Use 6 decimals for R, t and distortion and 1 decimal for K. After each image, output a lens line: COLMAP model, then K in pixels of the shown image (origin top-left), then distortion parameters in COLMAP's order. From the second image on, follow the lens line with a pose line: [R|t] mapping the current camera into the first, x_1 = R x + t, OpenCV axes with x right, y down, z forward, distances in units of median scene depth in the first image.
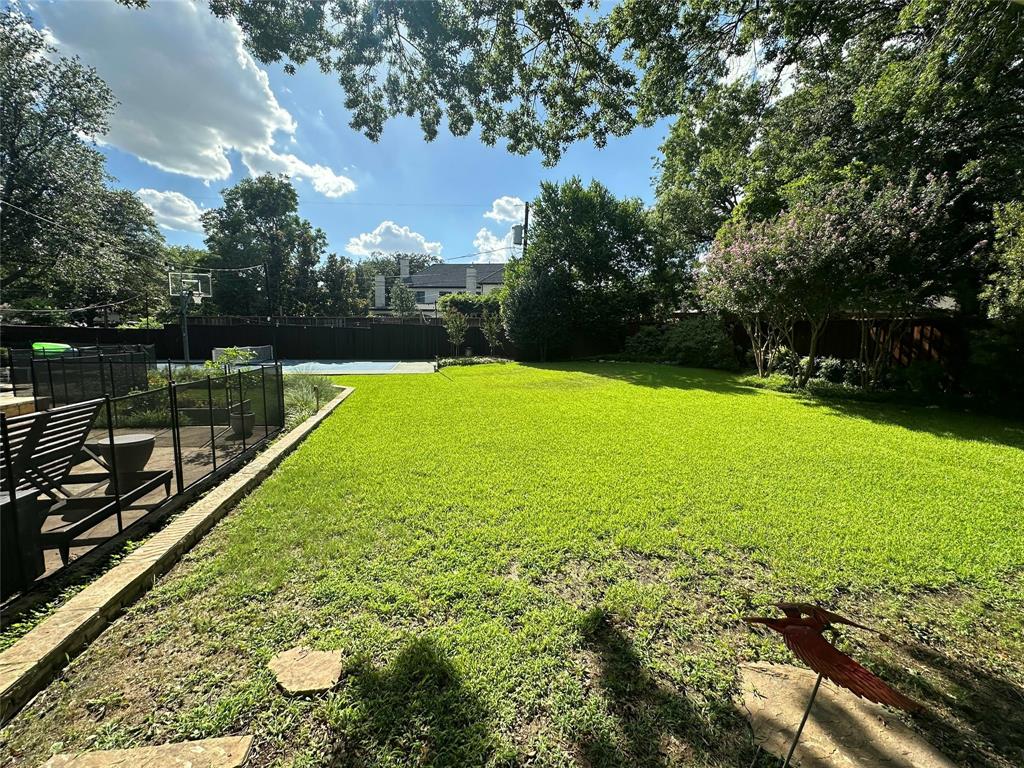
lens RADIAL K [[407.2, 0, 515.9], [0, 407.2, 381.9], [0, 0, 1]] dist [0.003070, -0.000170]
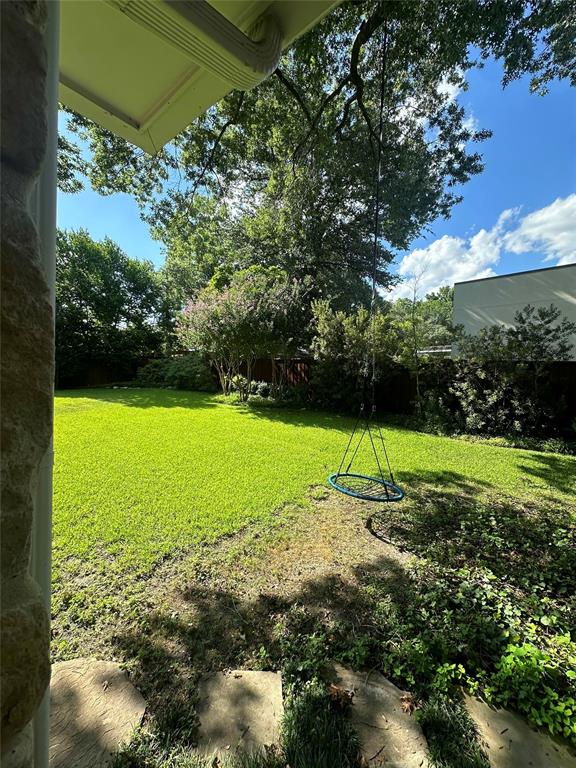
lens RADIAL K [[305.4, 0, 285.5], [0, 305.4, 384.4], [0, 0, 1]] dist [0.003070, -0.000170]
pose [[0.800650, -0.019805, 0.598805, 0.139889], [0.054424, 0.997726, -0.039771, 0.003323], [-0.596656, 0.064432, 0.799907, -0.014675]]
